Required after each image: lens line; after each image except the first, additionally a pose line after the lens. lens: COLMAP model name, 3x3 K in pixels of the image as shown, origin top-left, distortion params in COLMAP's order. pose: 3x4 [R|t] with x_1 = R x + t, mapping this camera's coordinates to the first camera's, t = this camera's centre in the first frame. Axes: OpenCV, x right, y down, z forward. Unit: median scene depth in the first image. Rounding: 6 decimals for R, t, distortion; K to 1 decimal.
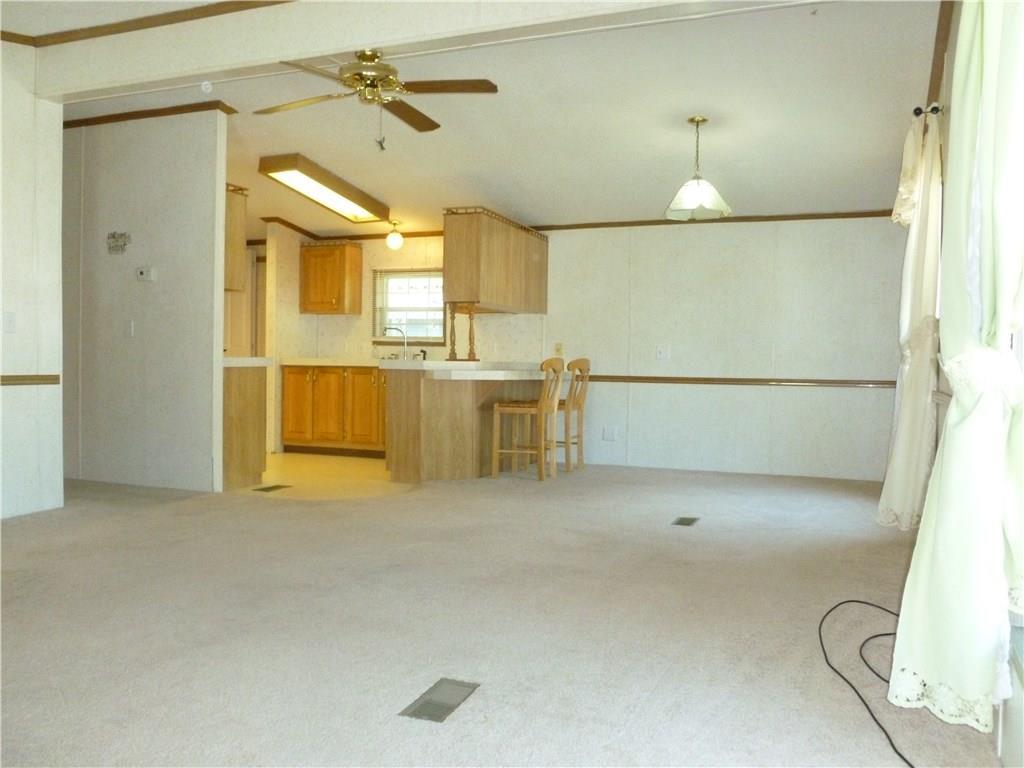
lens RADIAL K [[879.5, 0, 512.0], [0, 879.5, 384.0], [0, 0, 1]] dist [-0.015985, -0.006677]
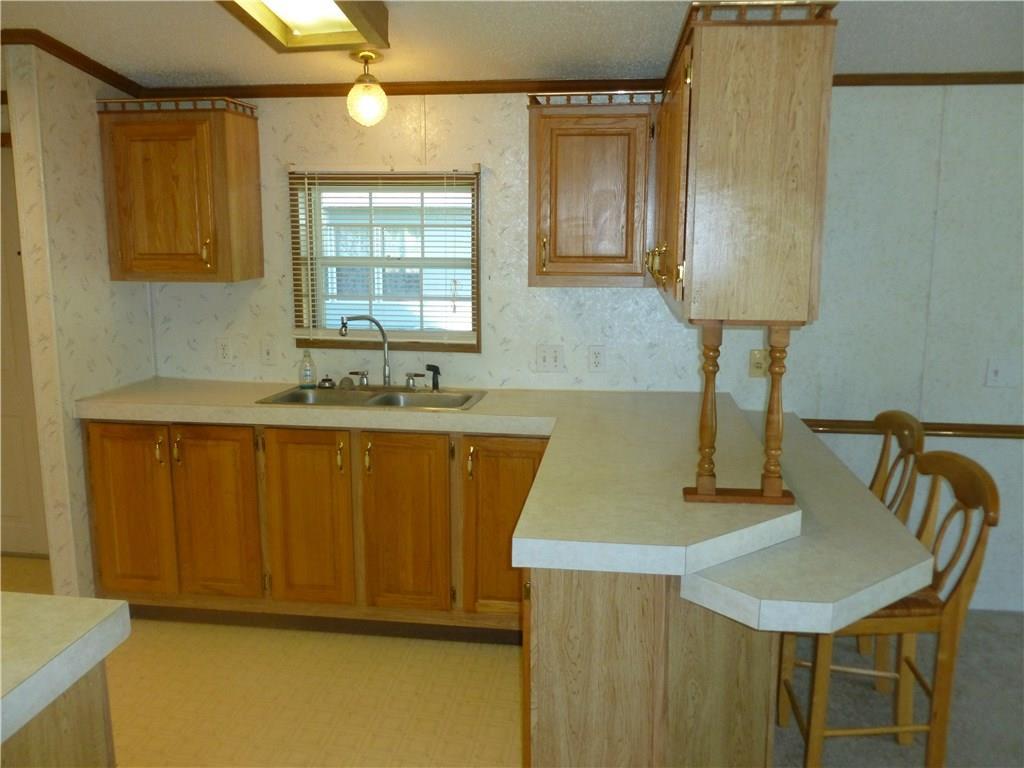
lens RADIAL K [[879.5, 0, 512.0], [0, 879.5, 384.0], [0, 0, 1]] dist [-0.015985, -0.006677]
pose [[0.964004, -0.060495, 0.258914, -0.176211], [0.018831, 0.986862, 0.160466, -0.098195], [-0.265220, -0.149814, 0.952478, 0.573250]]
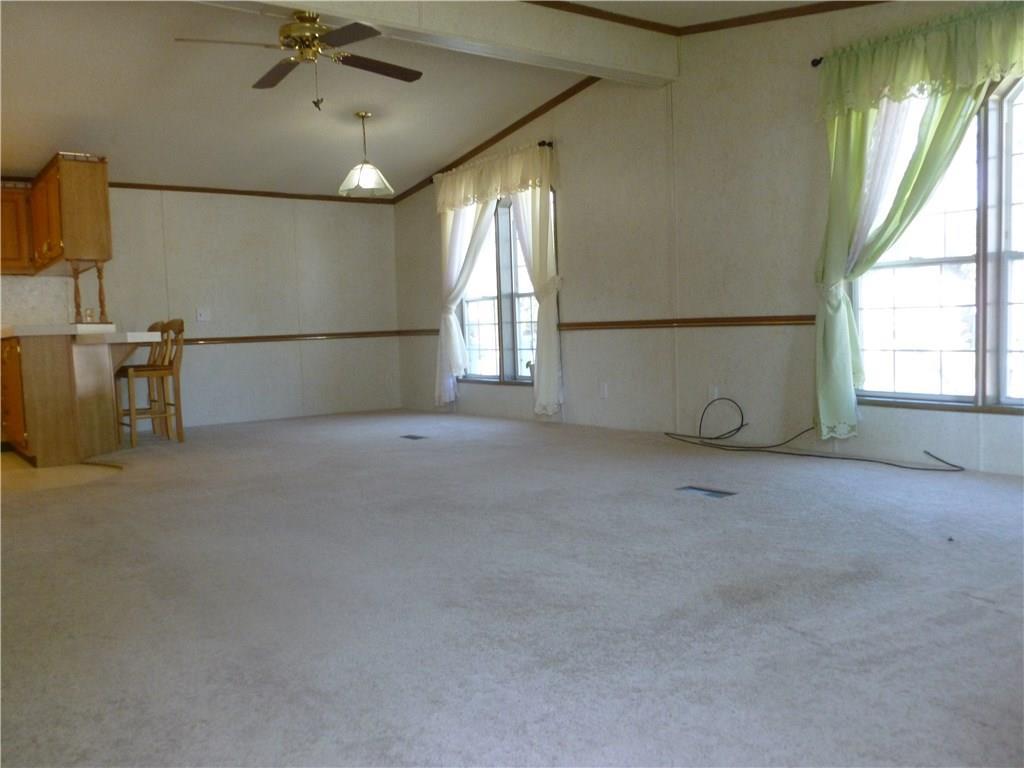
lens RADIAL K [[910.6, 0, 512.0], [0, 910.6, 384.0], [0, 0, 1]] dist [-0.007176, -0.006886]
pose [[0.535109, -0.083753, 0.840621, -0.497396], [0.067458, 0.996132, 0.056305, 0.009007], [-0.842086, 0.026578, 0.538689, 0.100877]]
